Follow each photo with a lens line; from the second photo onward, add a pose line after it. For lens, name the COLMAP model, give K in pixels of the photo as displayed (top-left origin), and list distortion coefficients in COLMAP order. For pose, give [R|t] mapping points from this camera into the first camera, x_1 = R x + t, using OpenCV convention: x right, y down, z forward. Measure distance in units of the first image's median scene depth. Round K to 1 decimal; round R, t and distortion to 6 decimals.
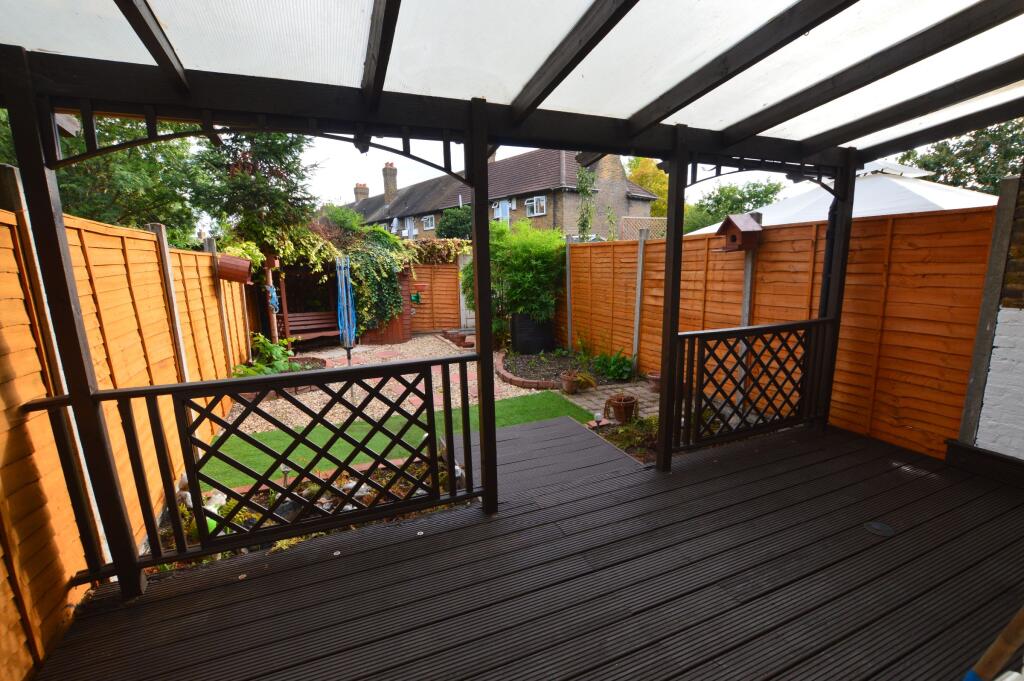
lens RADIAL K [[463.4, 0, 514.3], [0, 463.4, 349.5], [0, 0, 1]] dist [-0.031619, 0.000640]
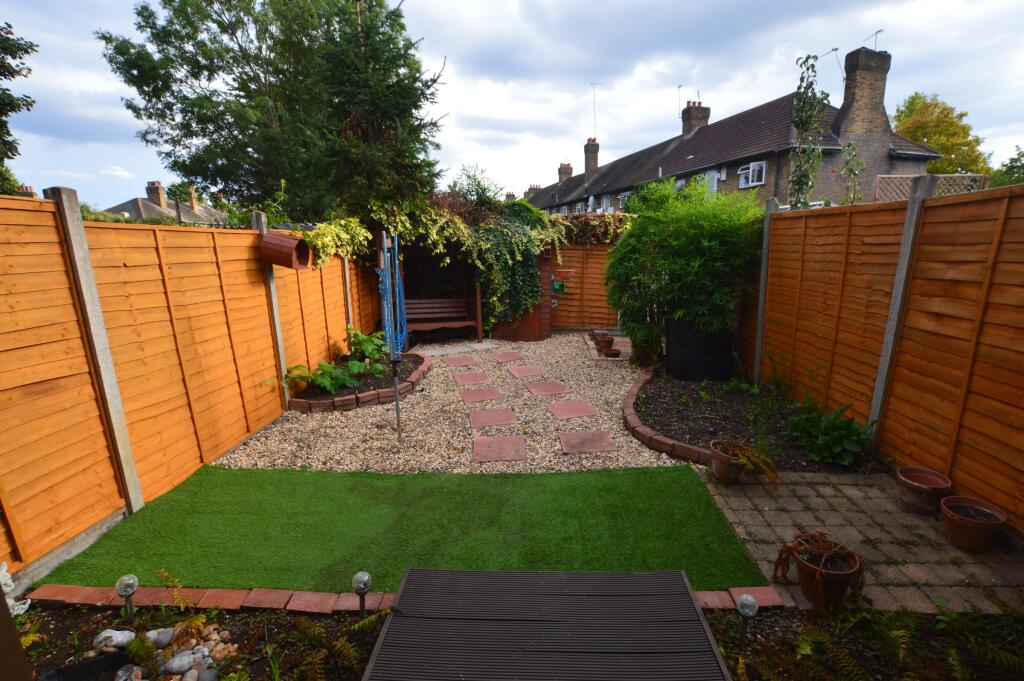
lens RADIAL K [[463.4, 0, 514.3], [0, 463.4, 349.5], [0, 0, 1]] dist [-0.031619, 0.000640]
pose [[0.908180, 0.094682, -0.407731, 0.072921], [-0.078682, 0.995333, 0.055876, -0.052317], [0.411118, -0.018665, 0.911391, 0.286335]]
